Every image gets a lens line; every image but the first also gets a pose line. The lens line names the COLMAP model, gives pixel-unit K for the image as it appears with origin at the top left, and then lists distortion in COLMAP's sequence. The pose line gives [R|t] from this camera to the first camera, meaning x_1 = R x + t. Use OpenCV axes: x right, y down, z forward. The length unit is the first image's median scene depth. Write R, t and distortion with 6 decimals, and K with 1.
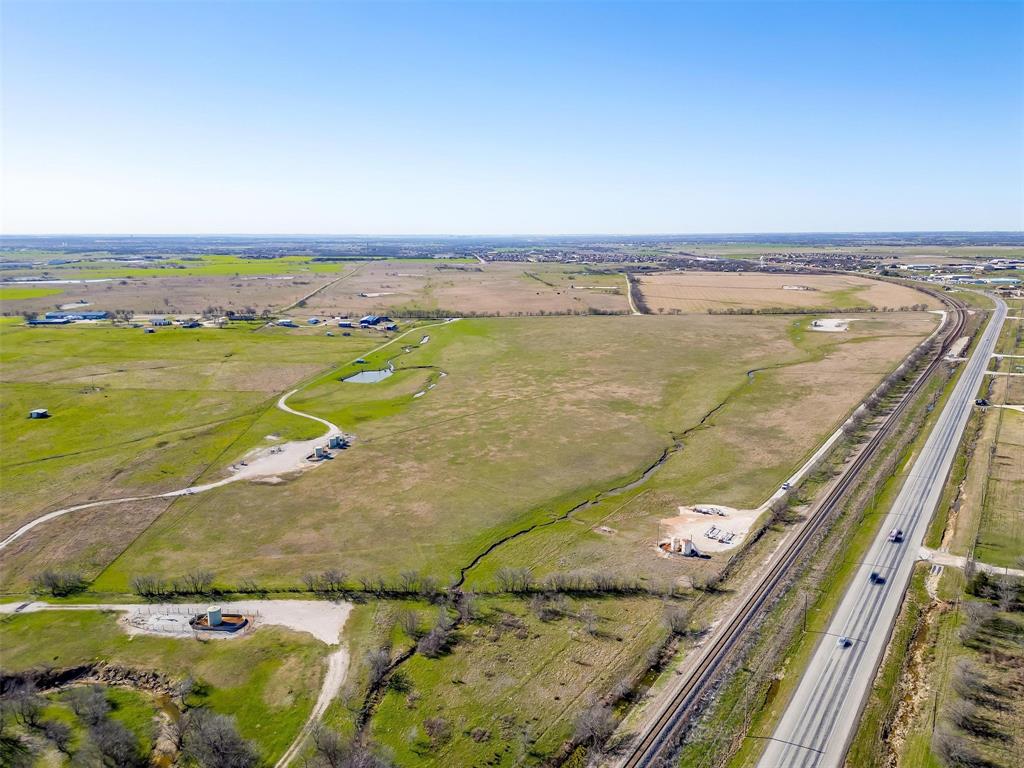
lens RADIAL K [[689.0, 0, 512.0], [0, 689.0, 384.0], [0, 0, 1]] dist [0.004133, -0.002548]
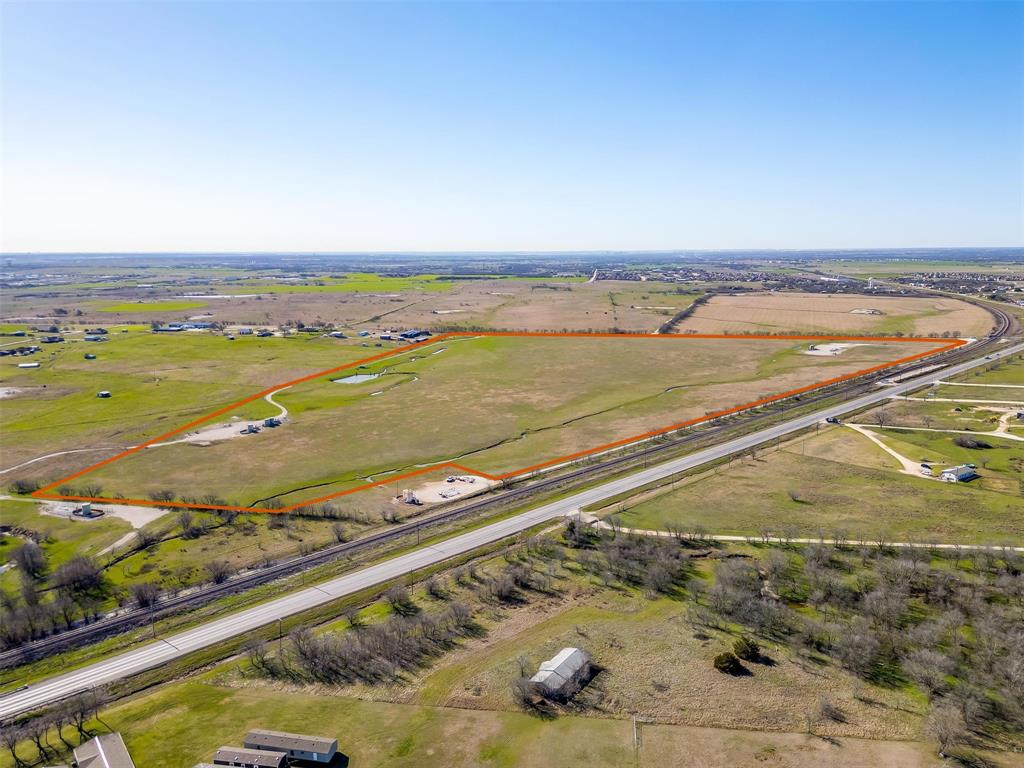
lens RADIAL K [[689.0, 0, 512.0], [0, 689.0, 384.0], [0, 0, 1]] dist [0.004133, -0.002548]
pose [[0.973821, 0.039347, -0.223883, 0.235191], [-0.044455, 0.998852, -0.017822, 0.005360], [0.222925, 0.027308, 0.974453, -0.100555]]
